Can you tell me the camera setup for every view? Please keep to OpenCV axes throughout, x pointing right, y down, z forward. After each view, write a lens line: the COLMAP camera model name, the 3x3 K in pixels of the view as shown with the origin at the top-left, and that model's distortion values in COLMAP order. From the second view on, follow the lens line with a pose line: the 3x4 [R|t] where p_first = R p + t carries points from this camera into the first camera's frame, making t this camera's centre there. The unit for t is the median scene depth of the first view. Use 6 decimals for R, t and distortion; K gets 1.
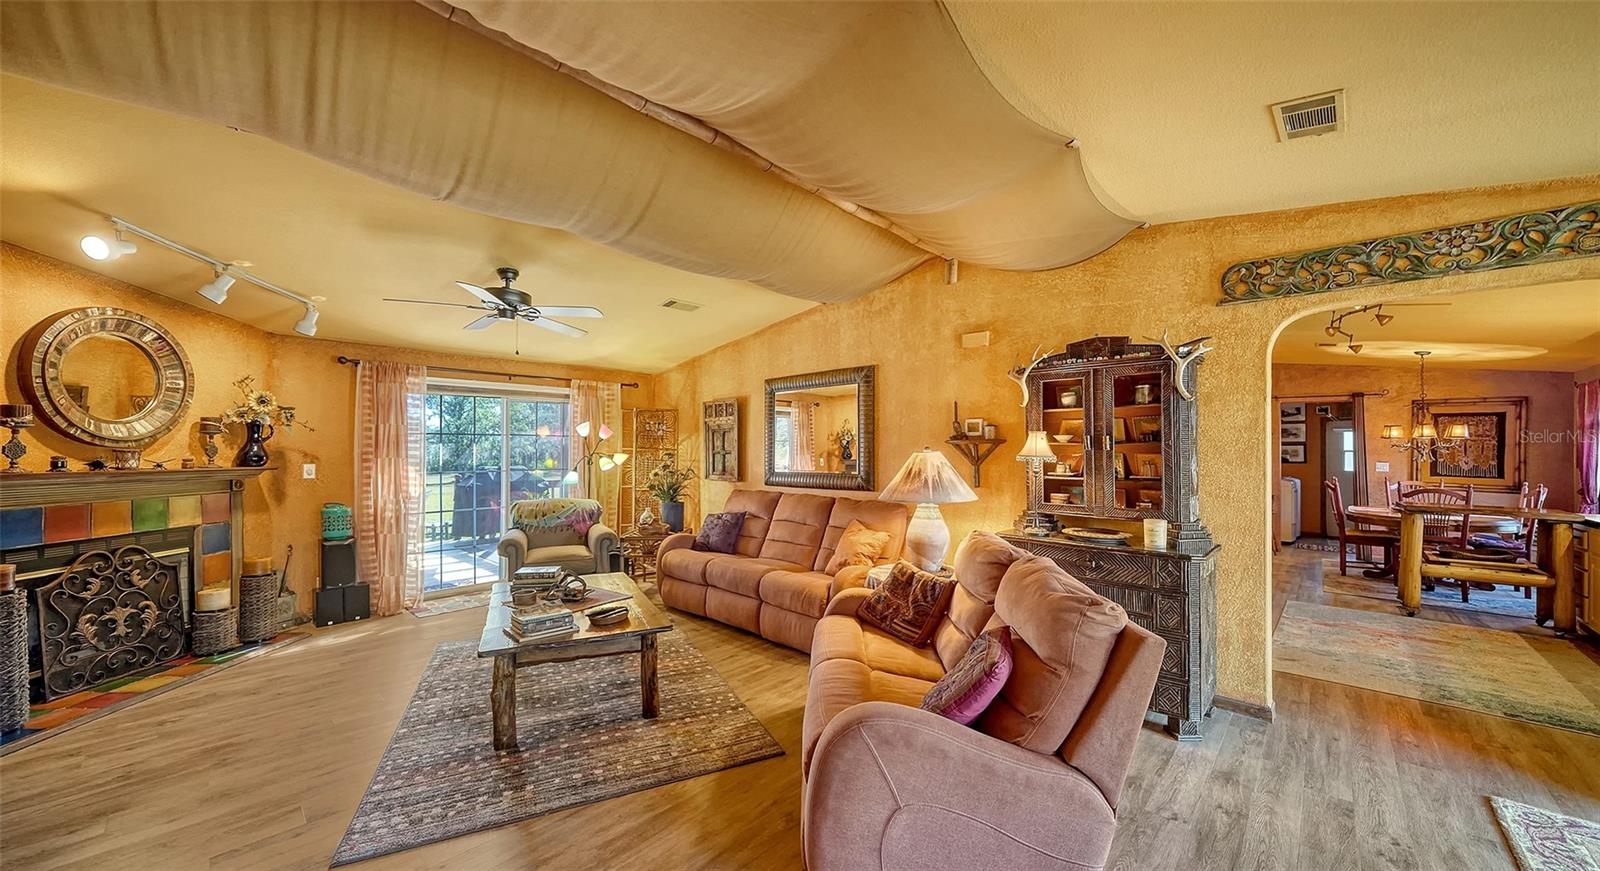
lens RADIAL K [[552.5, 0, 802.0], [0, 552.5, 444.0], [0, 0, 1]] dist [-0.009206, -0.000257]
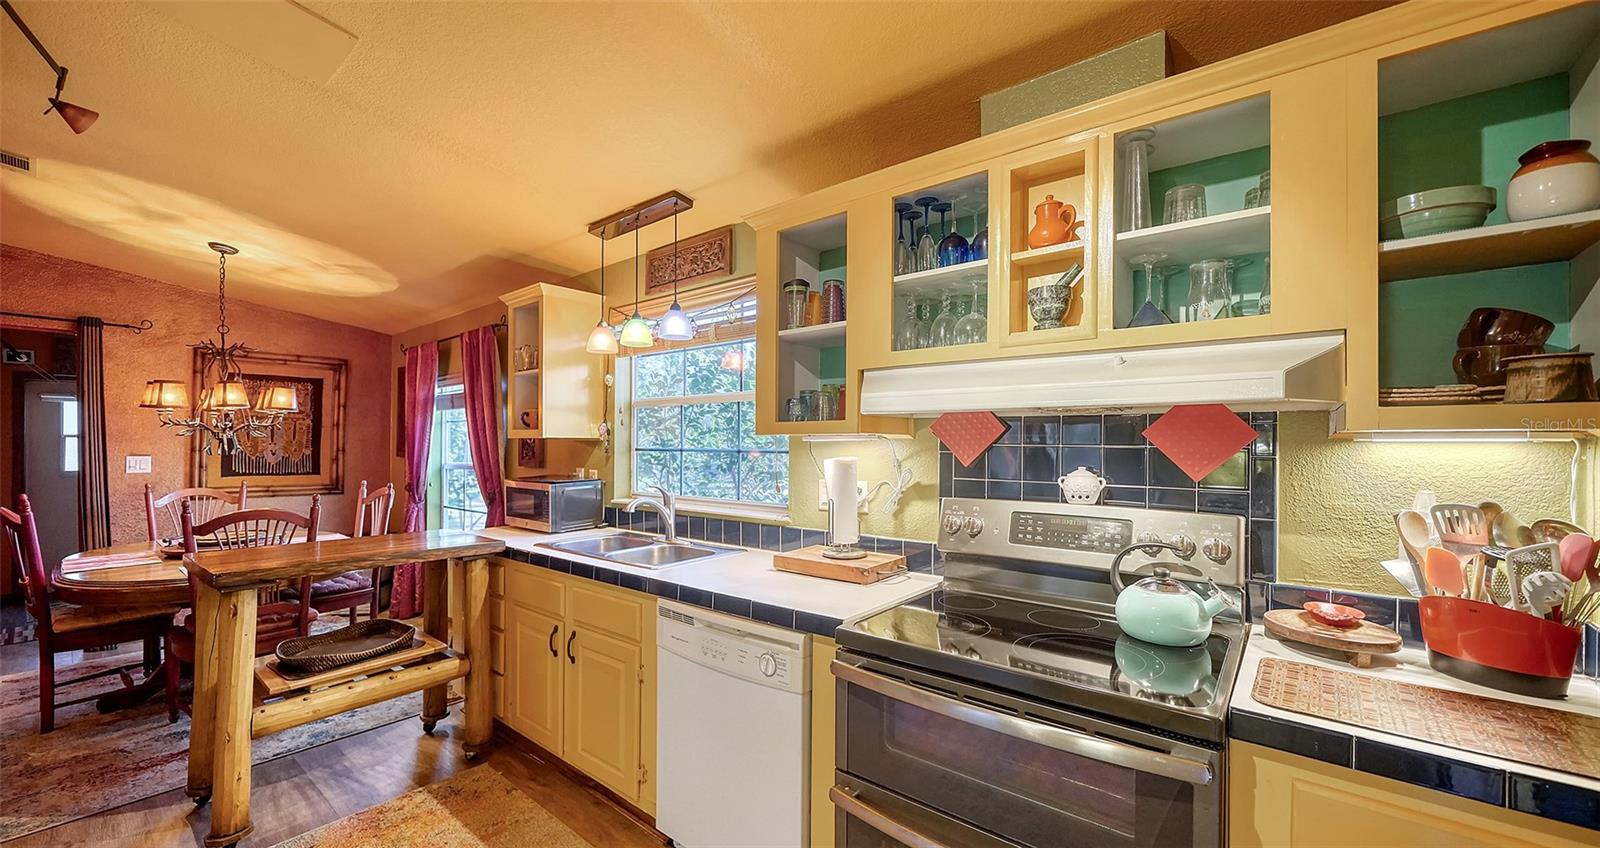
lens RADIAL K [[606.9, 0, 799.7], [0, 606.9, 435.5], [0, 0, 1]] dist [-0.001819, -0.000228]
pose [[-0.084130, -0.000516, 0.996455, 0.533679], [-0.009356, 0.999956, -0.000272, 0.009684], [-0.996411, -0.009346, -0.084131, 0.518588]]
